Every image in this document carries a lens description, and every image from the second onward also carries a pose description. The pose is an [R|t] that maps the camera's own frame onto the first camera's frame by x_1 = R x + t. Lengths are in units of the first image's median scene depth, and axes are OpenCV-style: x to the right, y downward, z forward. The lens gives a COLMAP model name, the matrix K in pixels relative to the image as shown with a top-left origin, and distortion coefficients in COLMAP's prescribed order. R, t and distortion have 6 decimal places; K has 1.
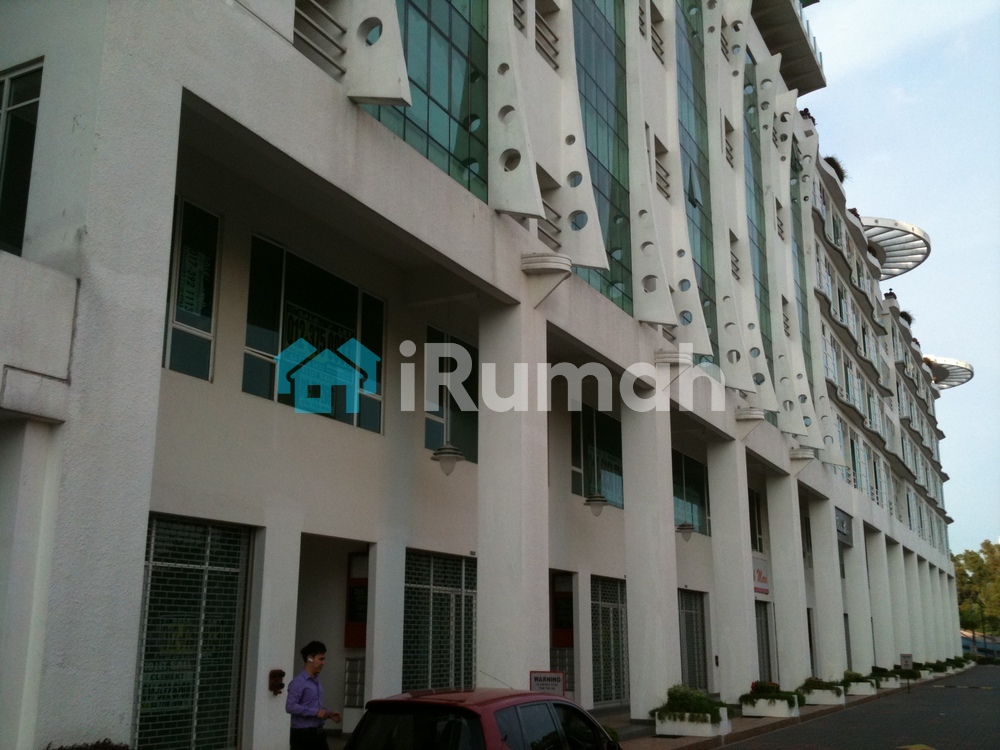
lens RADIAL K [[1044.5, 0, 500.0], [0, 1044.5, 375.0], [0, 0, 1]] dist [-0.001501, -0.001983]
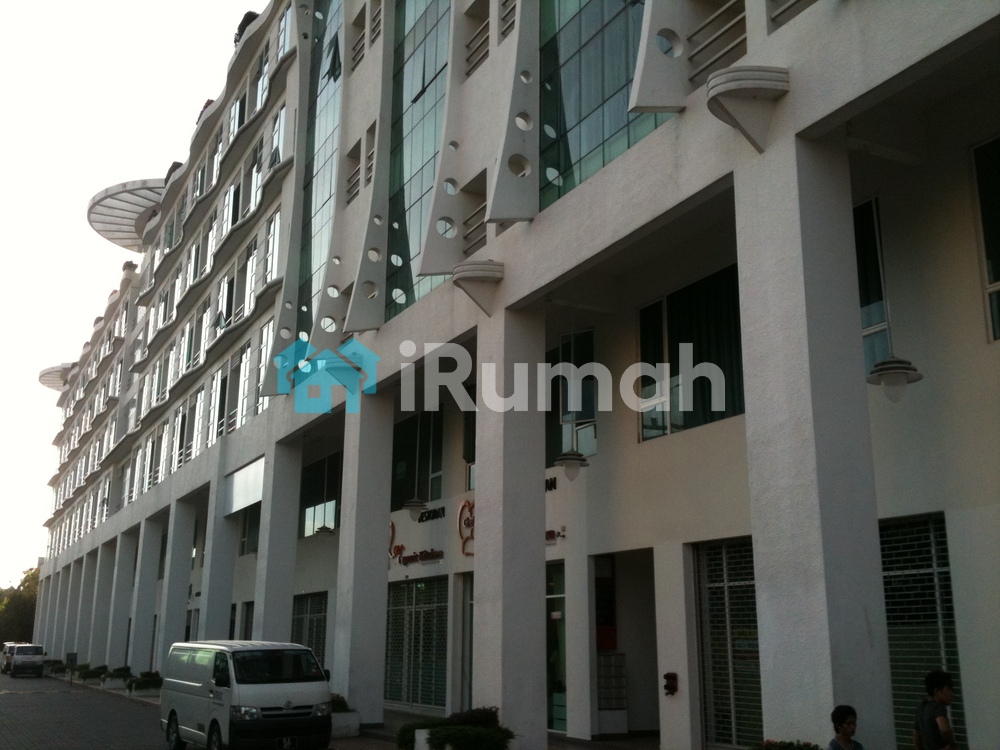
lens RADIAL K [[1044.5, 0, 500.0], [0, 1044.5, 375.0], [0, 0, 1]] dist [-0.001501, -0.001983]
pose [[-0.573714, -0.216954, -0.789800, 0.694966], [0.187289, 0.903983, -0.384366, 0.318160], [0.797355, -0.368437, -0.477994, 1.232920]]
